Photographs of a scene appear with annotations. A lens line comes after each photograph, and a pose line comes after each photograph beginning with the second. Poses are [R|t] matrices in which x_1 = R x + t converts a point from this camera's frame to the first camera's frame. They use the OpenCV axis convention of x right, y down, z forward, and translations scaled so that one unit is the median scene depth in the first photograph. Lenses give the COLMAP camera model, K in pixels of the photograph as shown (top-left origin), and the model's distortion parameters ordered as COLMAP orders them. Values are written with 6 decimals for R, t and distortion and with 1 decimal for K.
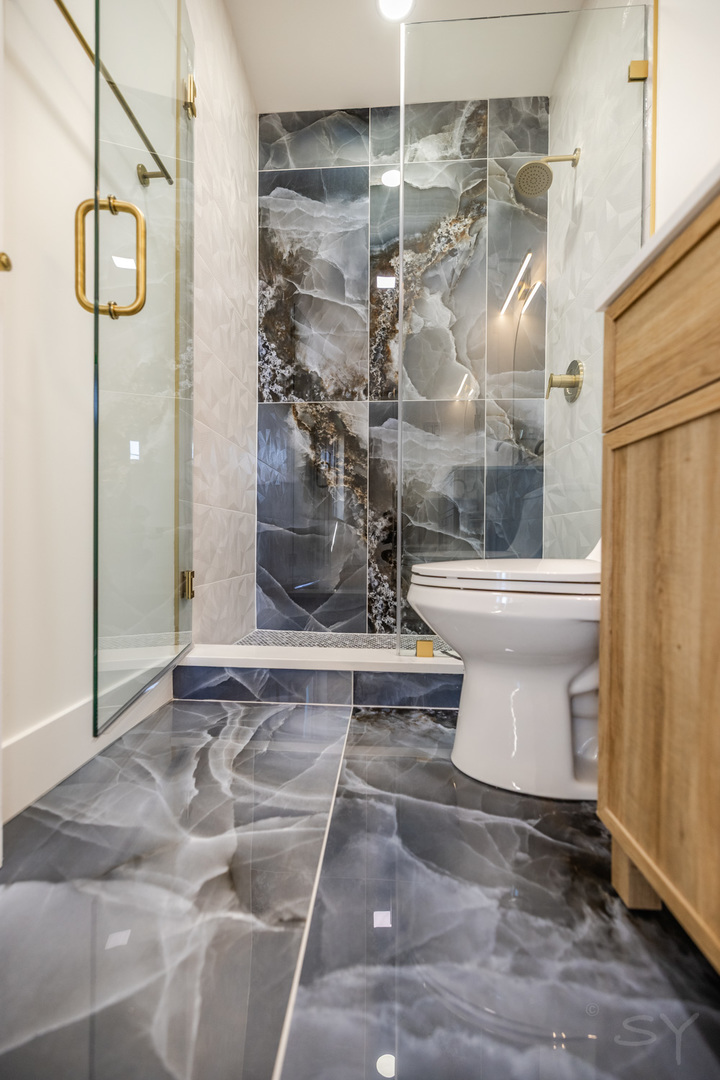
lens RADIAL K [[450.2, 0, 353.8], [0, 450.2, 544.9], [0, 0, 1]] dist [0.000295, -0.000058]
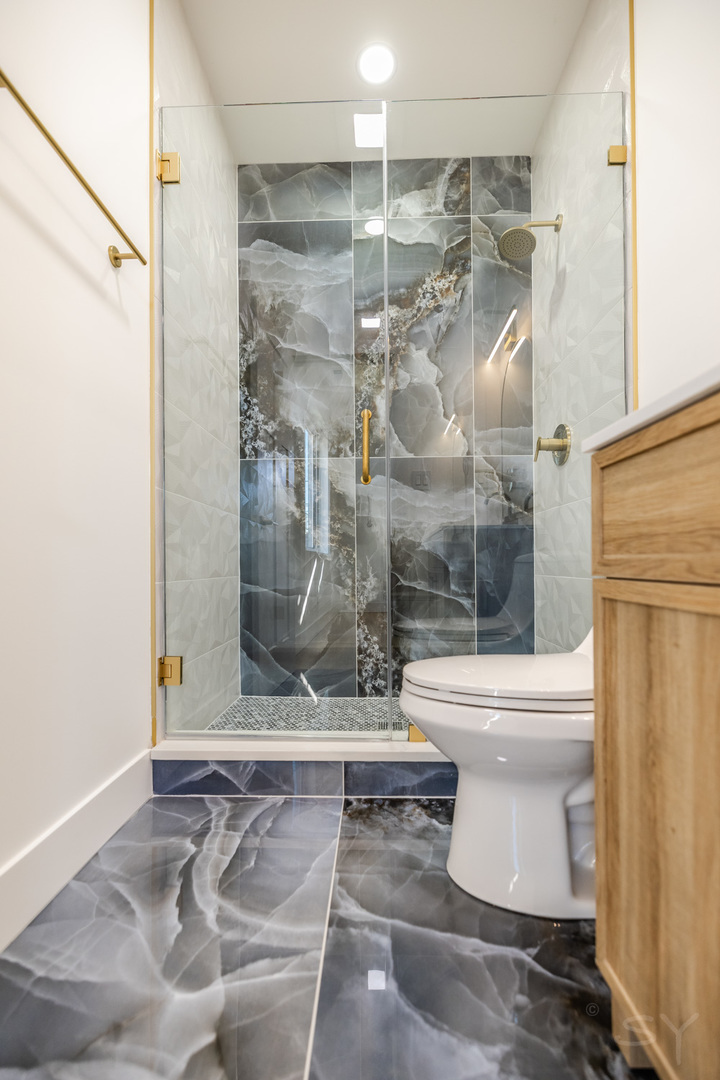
lens RADIAL K [[466.6, 0, 361.4], [0, 466.6, 559.5], [0, 0, 1]] dist [-0.000711, -0.000020]
pose [[0.998944, -0.014746, 0.043504, -0.001180], [0.015513, 0.999729, -0.017351, -0.200366], [-0.043237, 0.018007, 0.998903, -0.005769]]
